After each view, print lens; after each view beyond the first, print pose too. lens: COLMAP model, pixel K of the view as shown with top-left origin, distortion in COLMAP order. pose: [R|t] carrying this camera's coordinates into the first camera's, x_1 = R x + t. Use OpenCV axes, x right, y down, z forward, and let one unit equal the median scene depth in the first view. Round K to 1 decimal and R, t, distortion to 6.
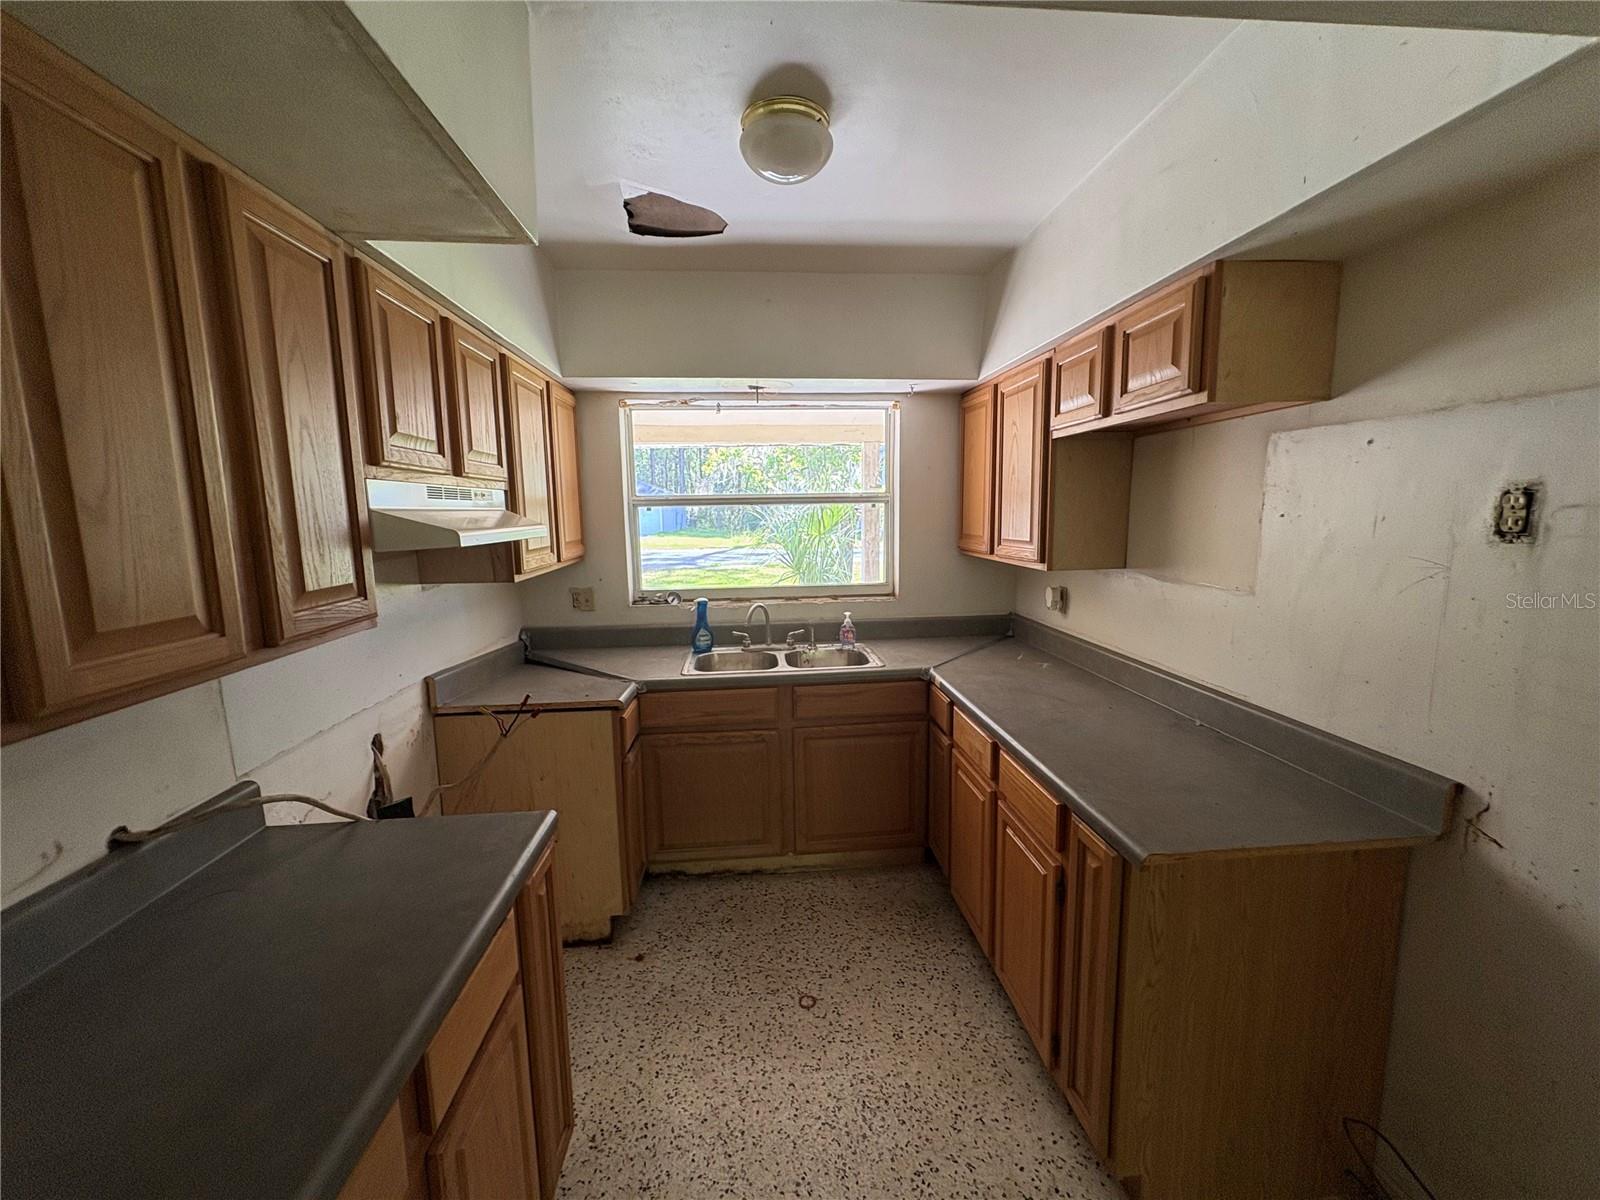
lens RADIAL K [[636.5, 0, 799.7], [0, 636.5, 595.2], [0, 0, 1]] dist [0.003685, -0.001527]
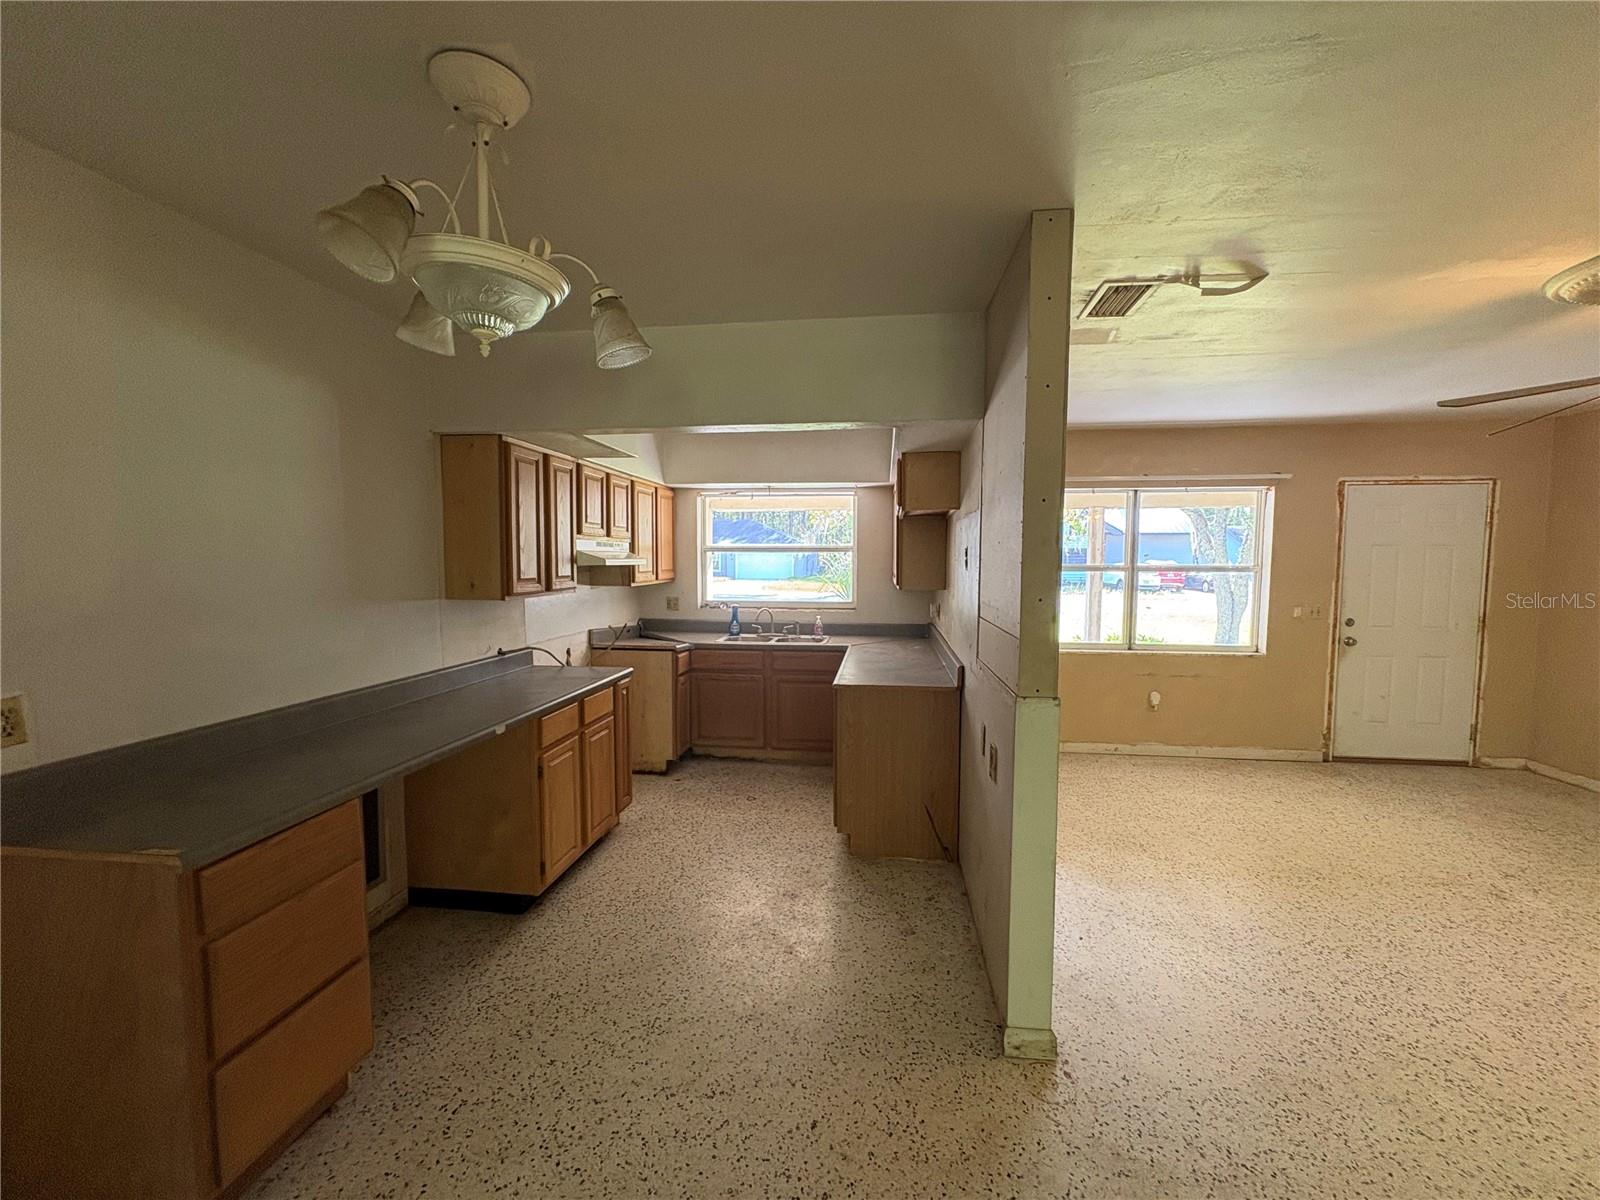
lens RADIAL K [[636.5, 0, 803.4], [0, 636.5, 601.4], [0, 0, 1]] dist [0.003685, -0.001527]
pose [[0.977704, 0.036862, -0.206725, 0.462666], [-0.050355, 0.996904, -0.060391, 0.109067], [0.203859, 0.069454, 0.976534, -0.791545]]
